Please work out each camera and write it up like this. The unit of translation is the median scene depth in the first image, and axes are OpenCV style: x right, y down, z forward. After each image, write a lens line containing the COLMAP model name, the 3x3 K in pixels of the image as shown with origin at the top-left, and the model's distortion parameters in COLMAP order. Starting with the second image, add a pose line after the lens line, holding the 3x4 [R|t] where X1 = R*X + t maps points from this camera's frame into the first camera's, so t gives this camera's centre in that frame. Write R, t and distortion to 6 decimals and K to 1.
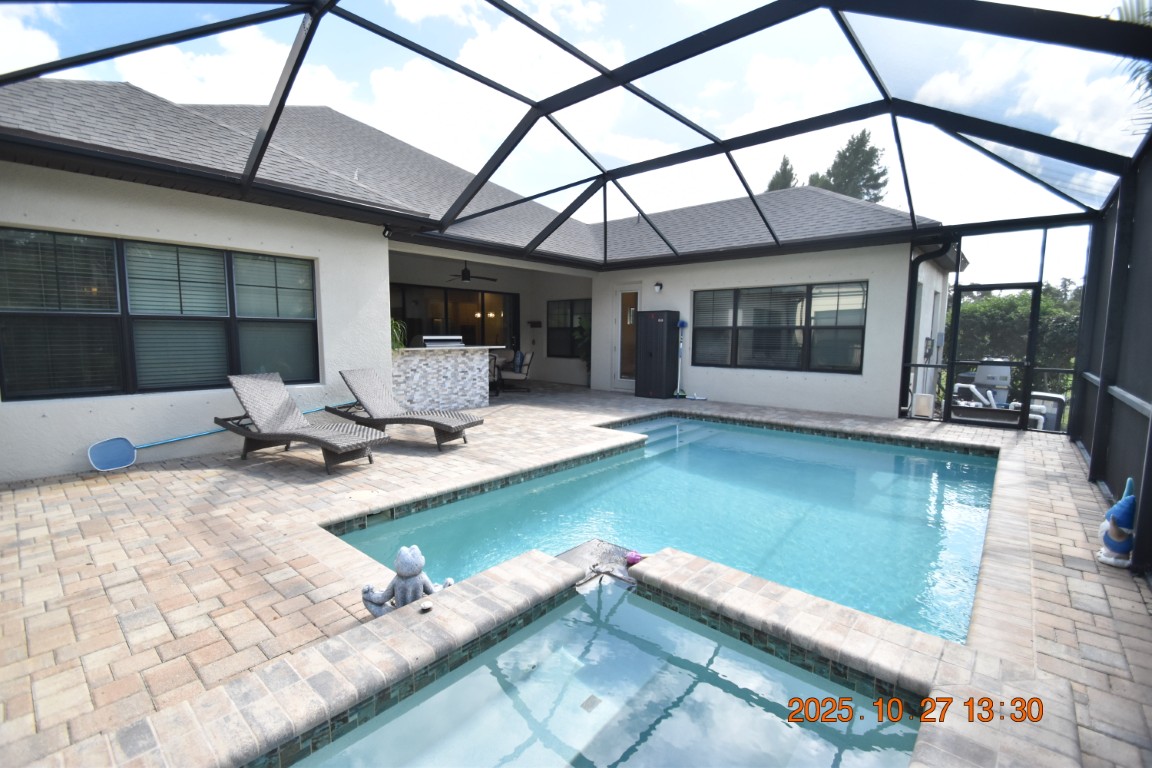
lens RADIAL K [[506.2, 0, 576.0], [0, 506.2, 384.0], [0, 0, 1]] dist [0.000737, -0.000374]
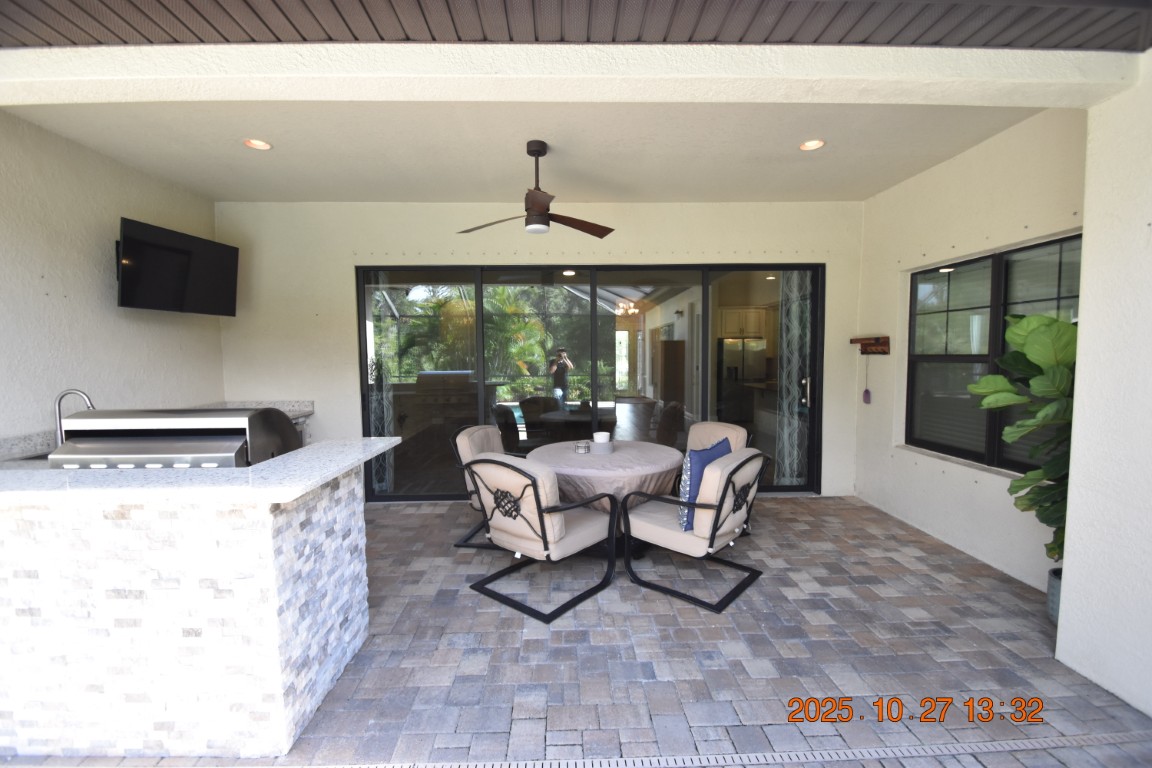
lens RADIAL K [[506.2, 0, 576.0], [0, 506.2, 384.0], [0, 0, 1]] dist [0.000737, -0.000374]
pose [[0.681712, 0.032870, -0.730882, 0.039486], [-0.061271, 0.998046, -0.012264, -0.081995], [0.729051, 0.053142, 0.682394, 0.674402]]
